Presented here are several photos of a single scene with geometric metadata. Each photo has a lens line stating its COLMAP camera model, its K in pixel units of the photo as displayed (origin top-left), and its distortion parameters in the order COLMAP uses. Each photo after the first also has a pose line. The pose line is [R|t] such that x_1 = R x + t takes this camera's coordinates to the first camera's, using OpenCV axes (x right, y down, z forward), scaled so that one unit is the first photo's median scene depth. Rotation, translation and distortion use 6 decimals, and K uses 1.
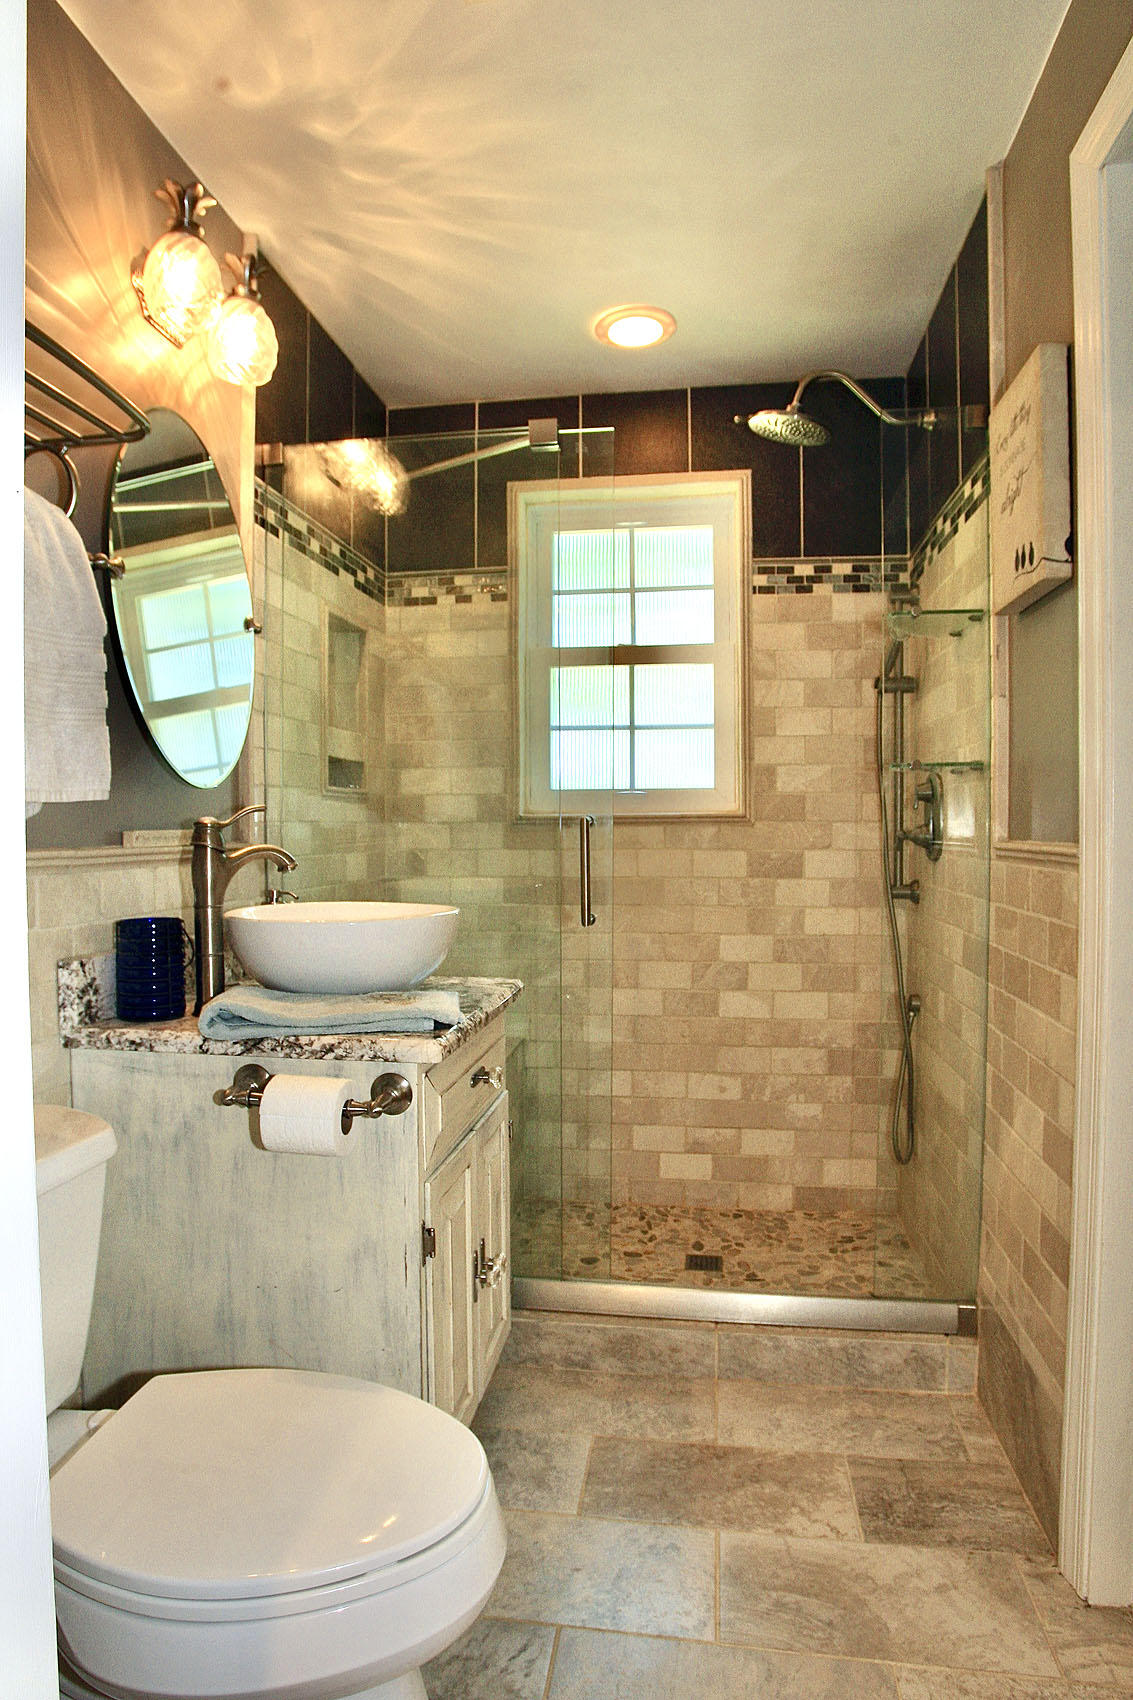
lens RADIAL K [[991.7, 0, 566.5], [0, 991.7, 850.0], [0, 0, 1]] dist [-0.089806, 0.051147]
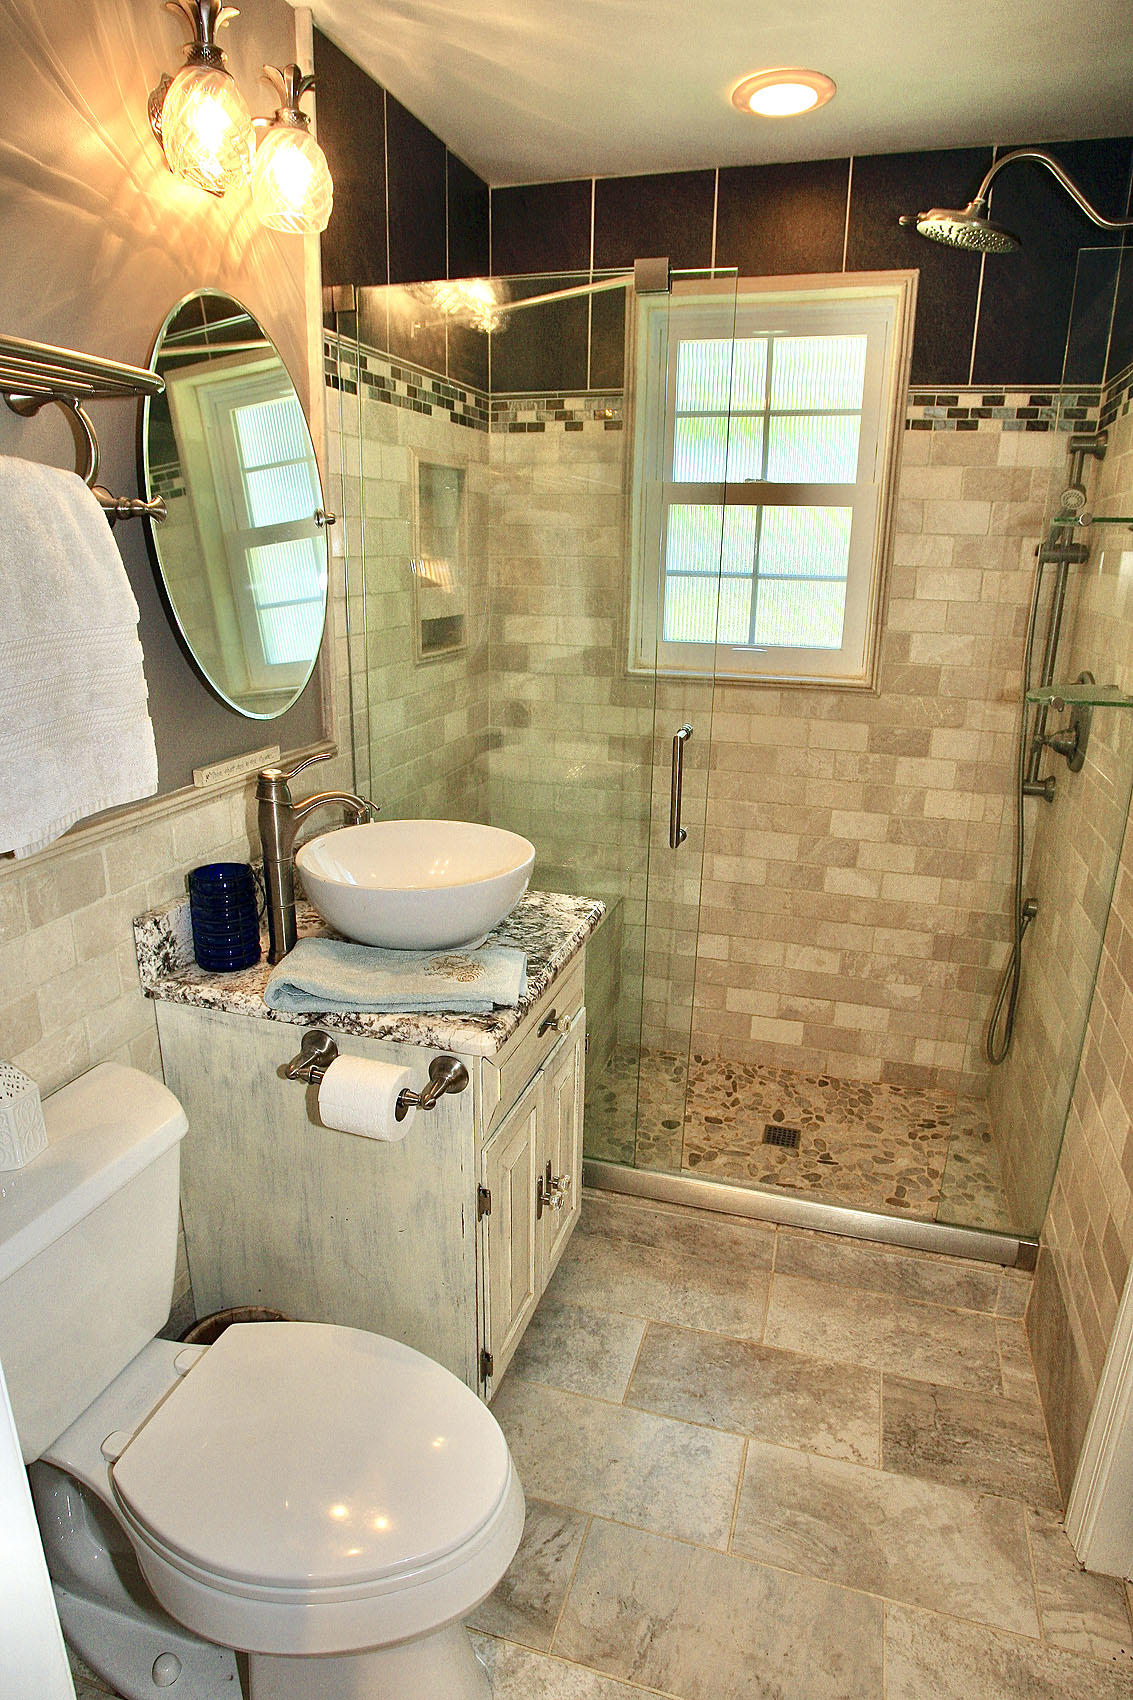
lens RADIAL K [[991.7, 0, 566.5], [0, 991.7, 850.0], [0, 0, 1]] dist [-0.089806, 0.051147]
pose [[0.989109, 0.061406, -0.133764, 0.041636], [-0.023480, 0.963006, 0.268455, -0.161744], [0.145301, -0.262391, 0.953960, 0.067180]]
